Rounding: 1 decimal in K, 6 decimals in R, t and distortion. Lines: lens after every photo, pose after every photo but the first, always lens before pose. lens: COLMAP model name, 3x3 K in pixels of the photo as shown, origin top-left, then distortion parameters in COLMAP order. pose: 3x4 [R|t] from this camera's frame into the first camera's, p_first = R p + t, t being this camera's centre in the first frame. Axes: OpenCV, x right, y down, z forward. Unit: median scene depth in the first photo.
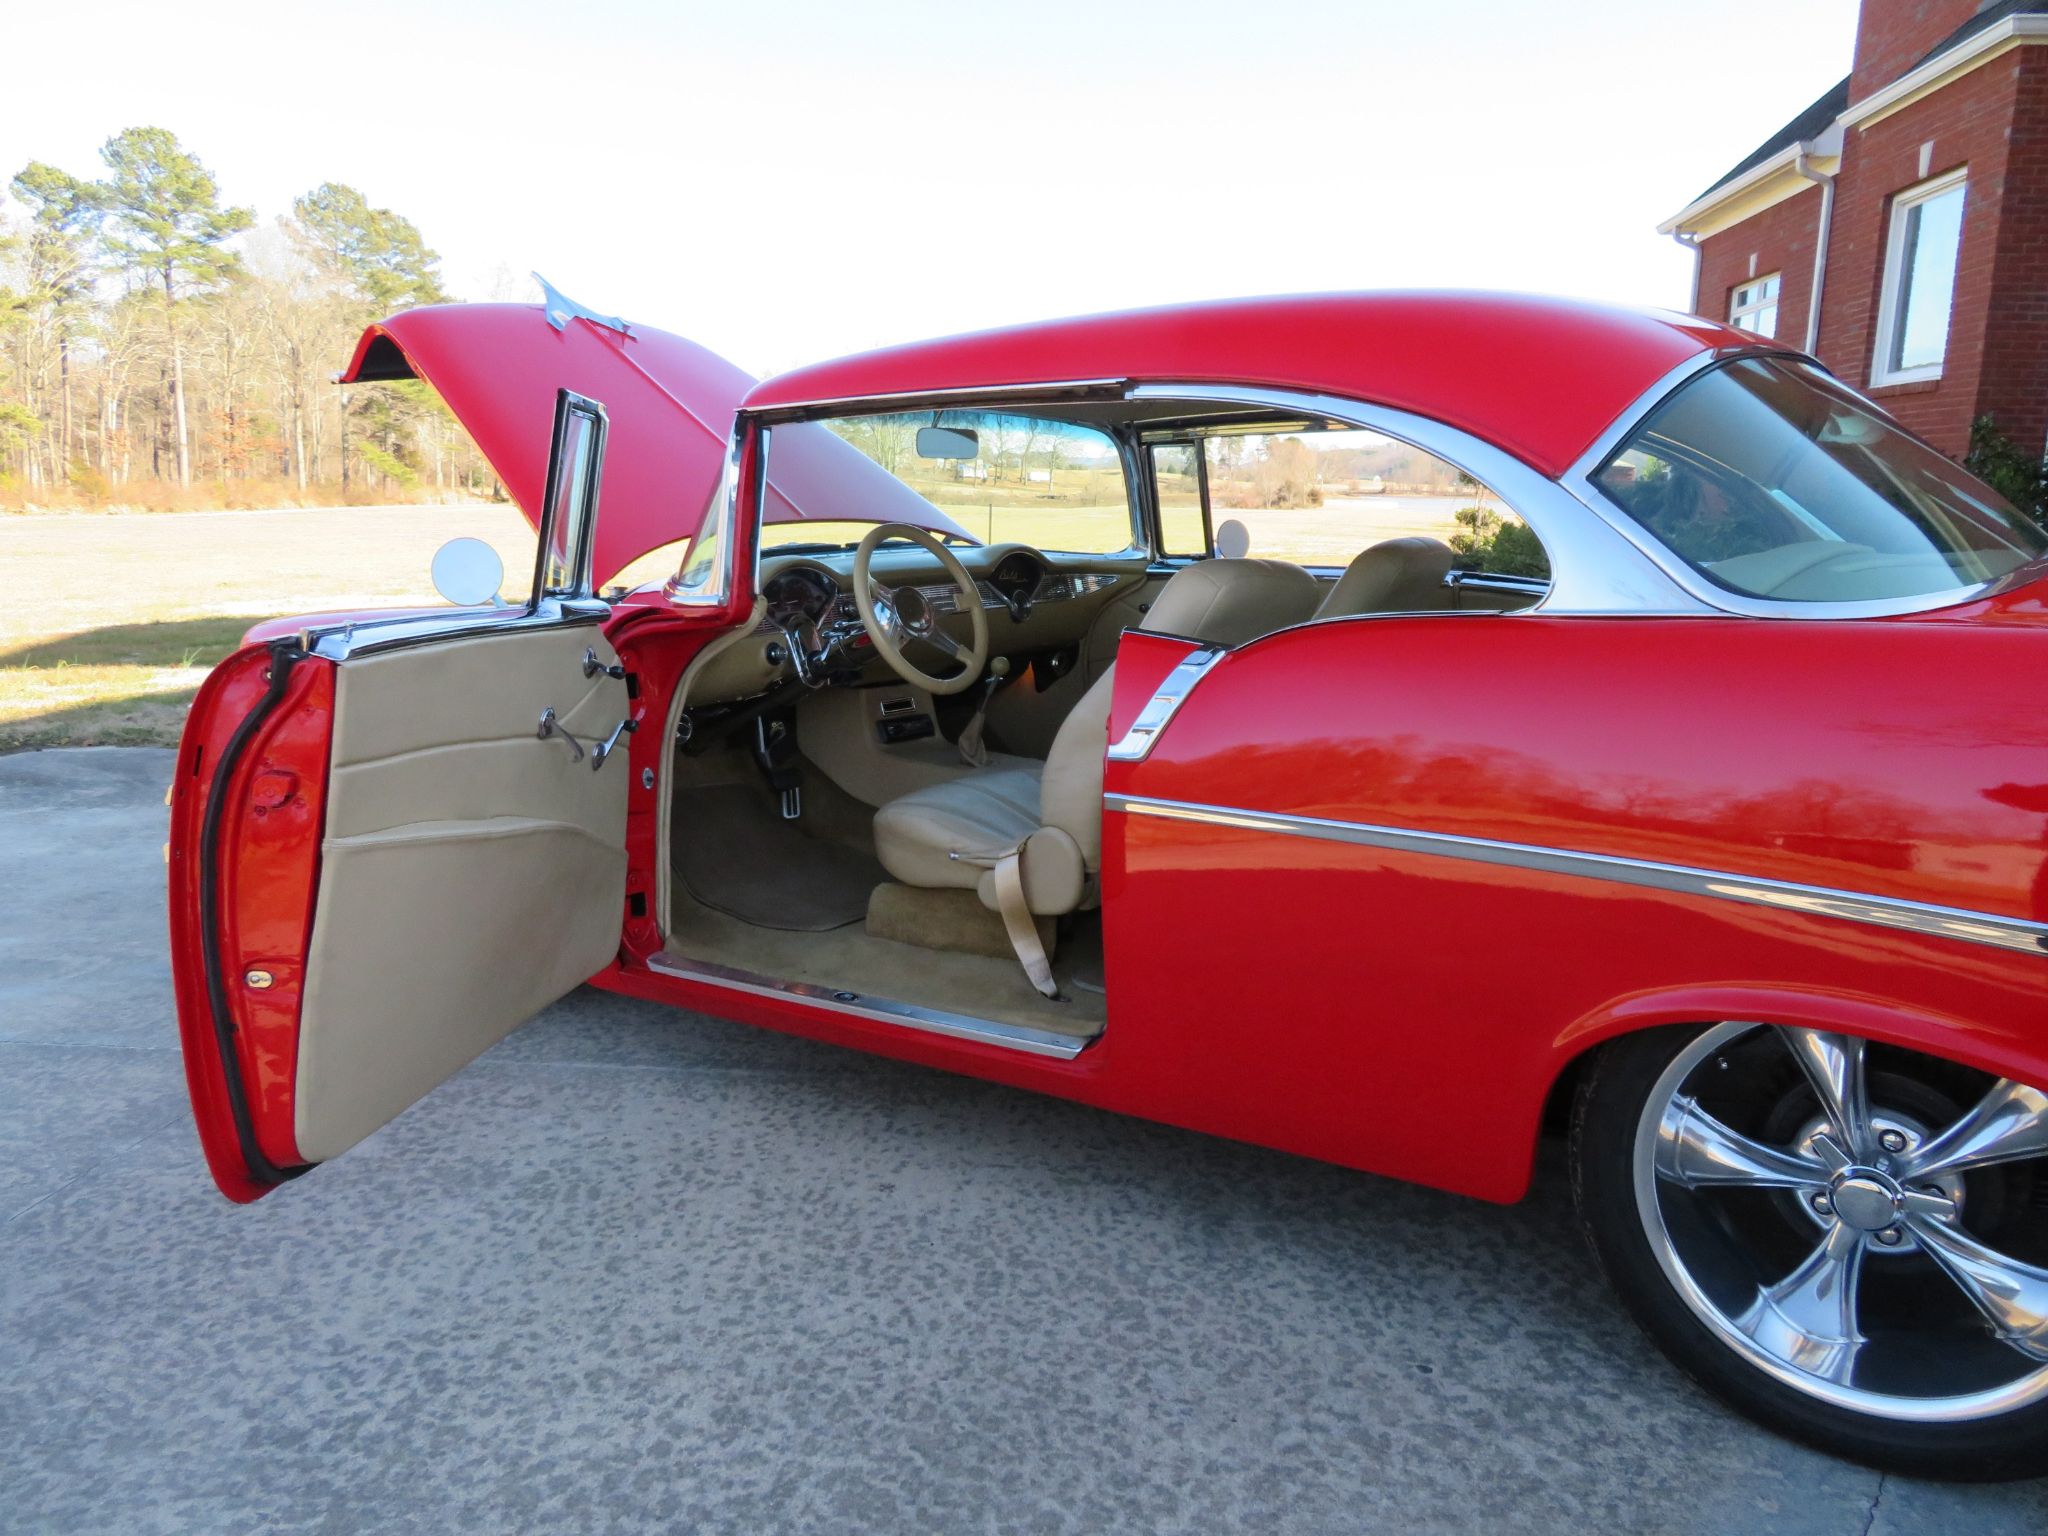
lens RADIAL K [[1441.4, 0, 1033.3], [0, 1441.4, 773.8], [0, 0, 1]] dist [-0.013153, 0.001911]
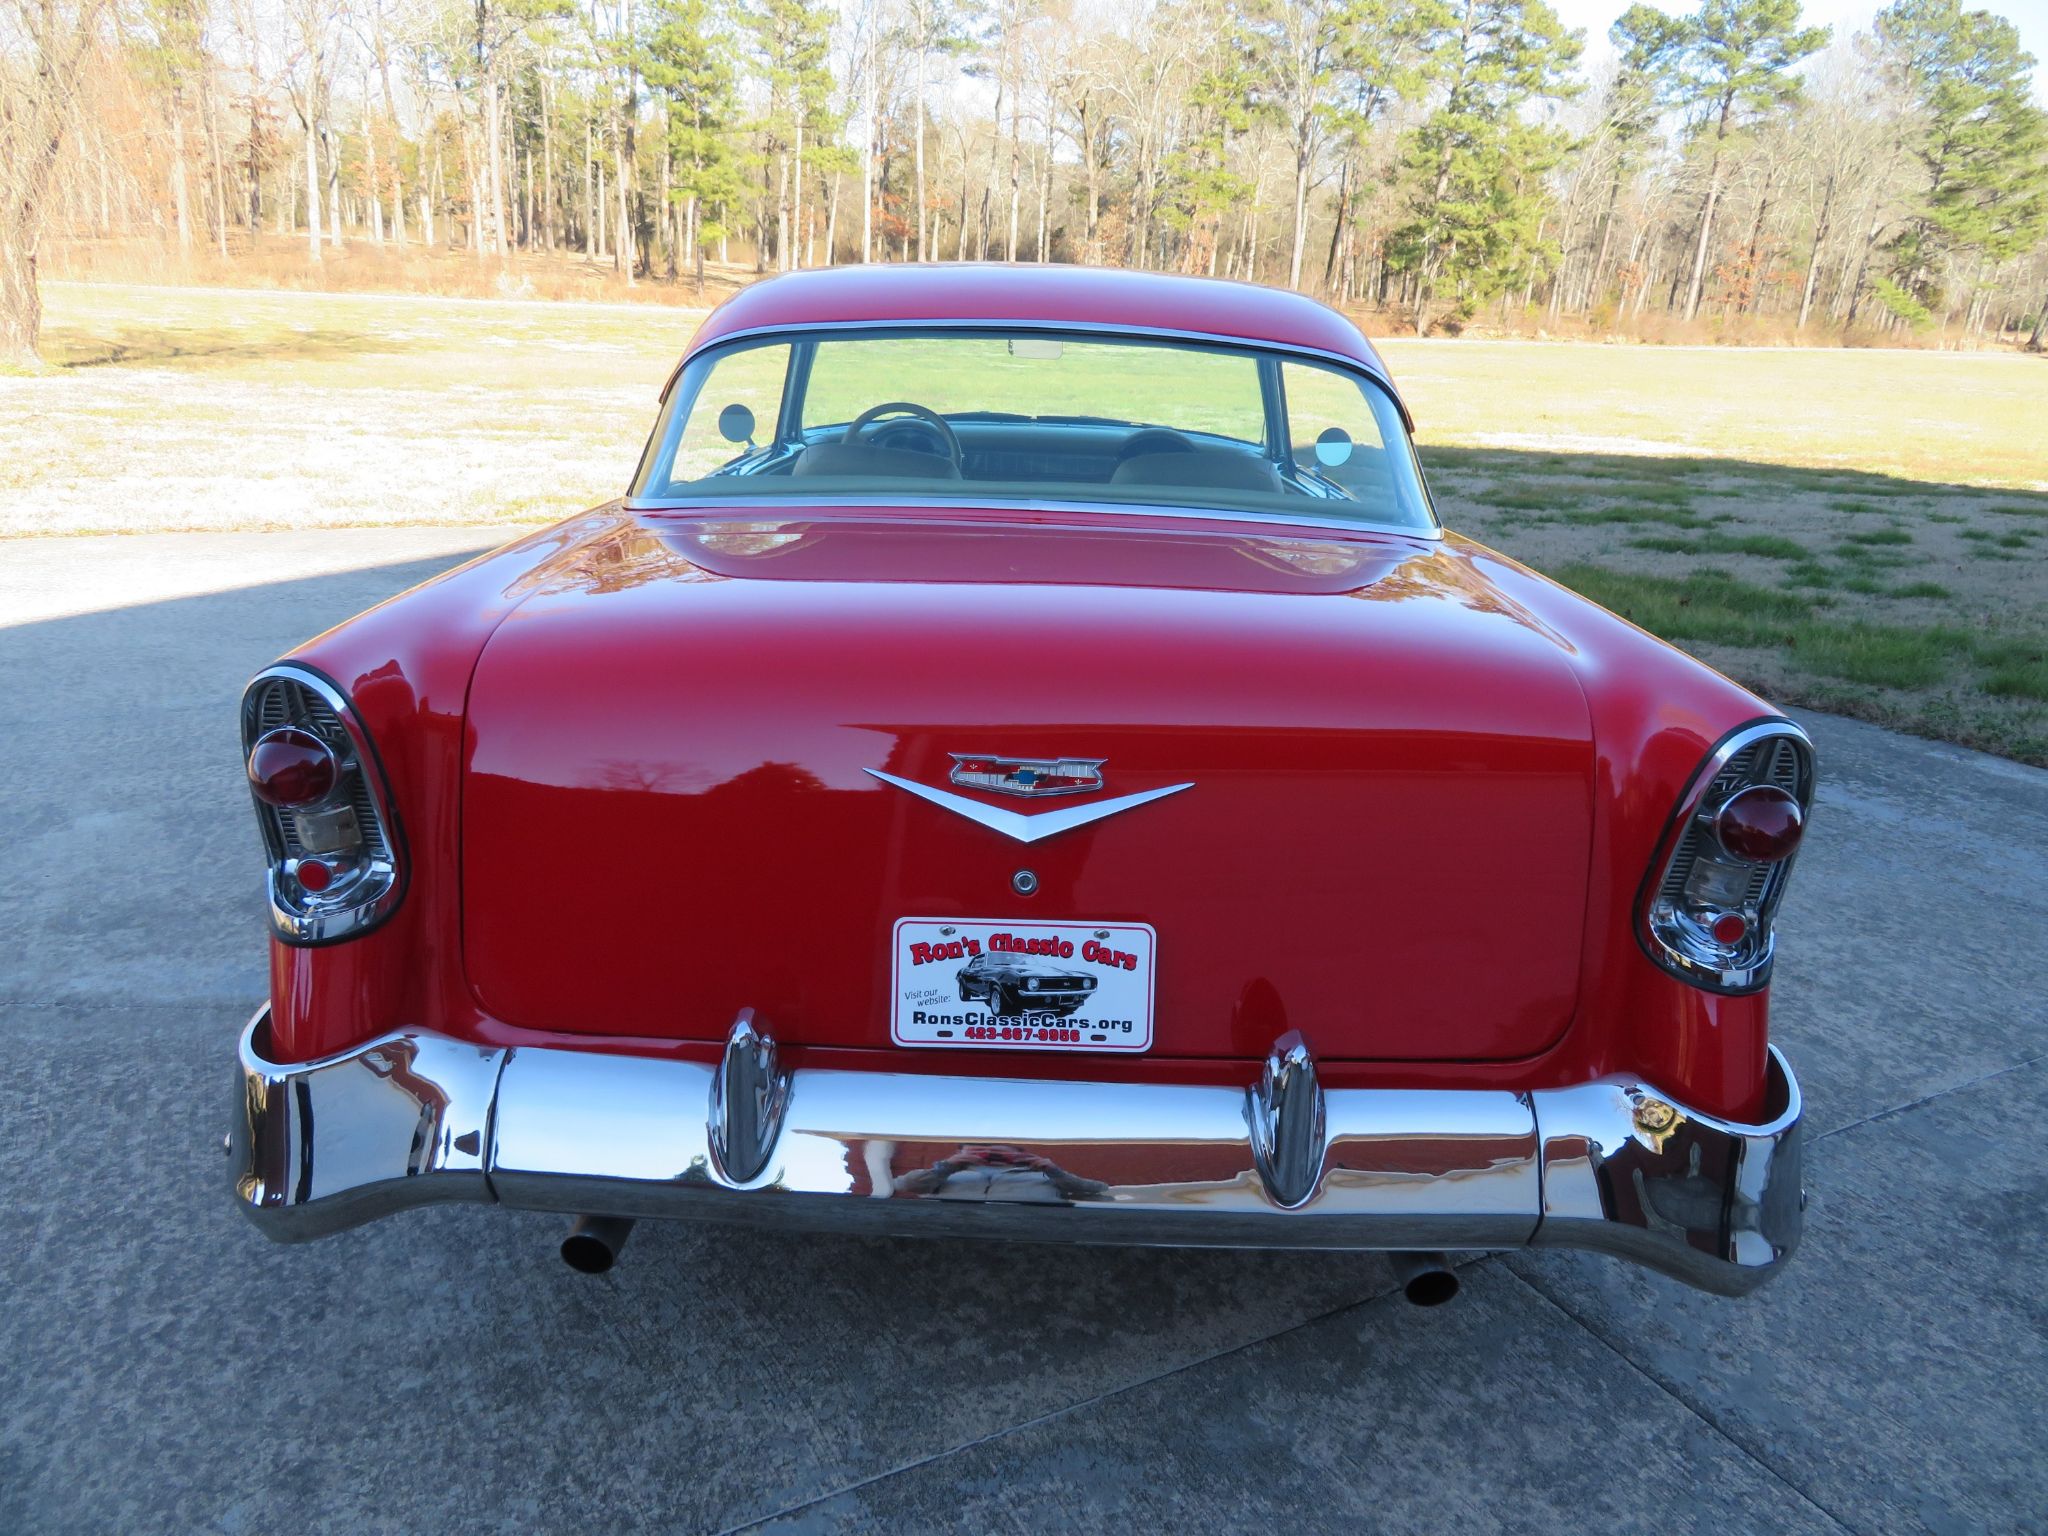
lens RADIAL K [[1439.2, 0, 1022.4], [0, 1439.2, 769.1], [0, 0, 1]] dist [-0.013178, 0.001758]
pose [[0.579480, 0.273079, -0.767874, 1.221681], [-0.191287, 0.961446, 0.197563, -0.123542], [0.792220, 0.032400, 0.609375, 0.186972]]
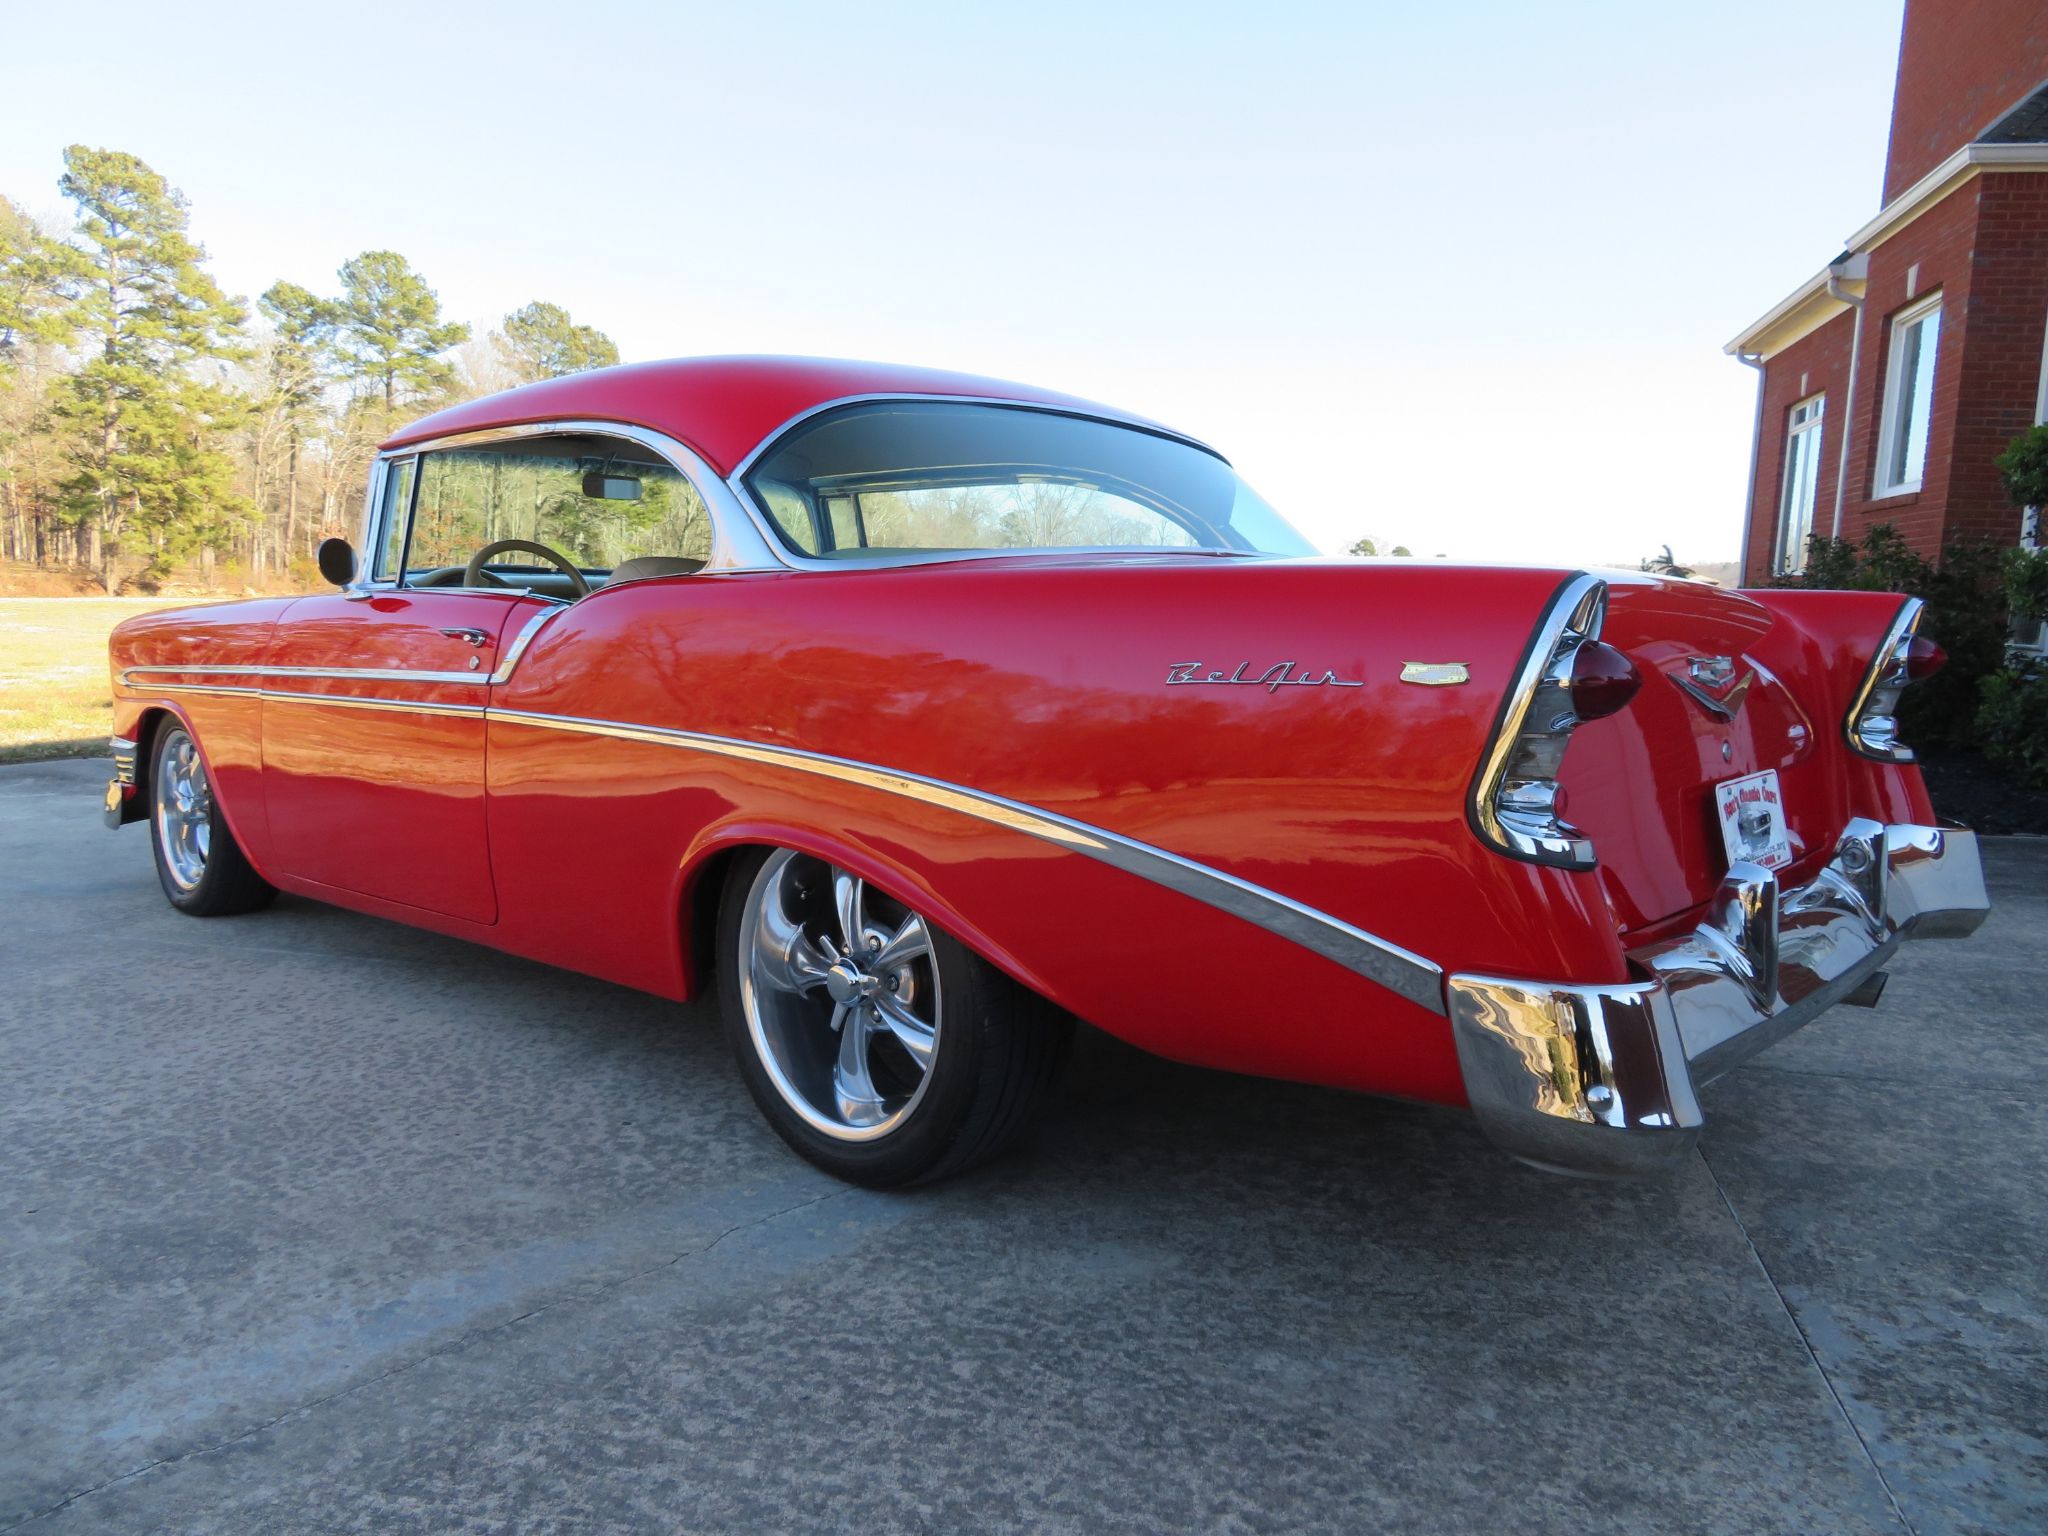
lens RADIAL K [[1439.2, 0, 1022.4], [0, 1439.2, 769.1], [0, 0, 1]] dist [-0.013178, 0.001758]
pose [[0.992967, 0.040507, -0.111245, 0.501686], [-0.049045, 0.995968, -0.075116, 0.105107], [0.107754, 0.080043, 0.990950, -0.214722]]
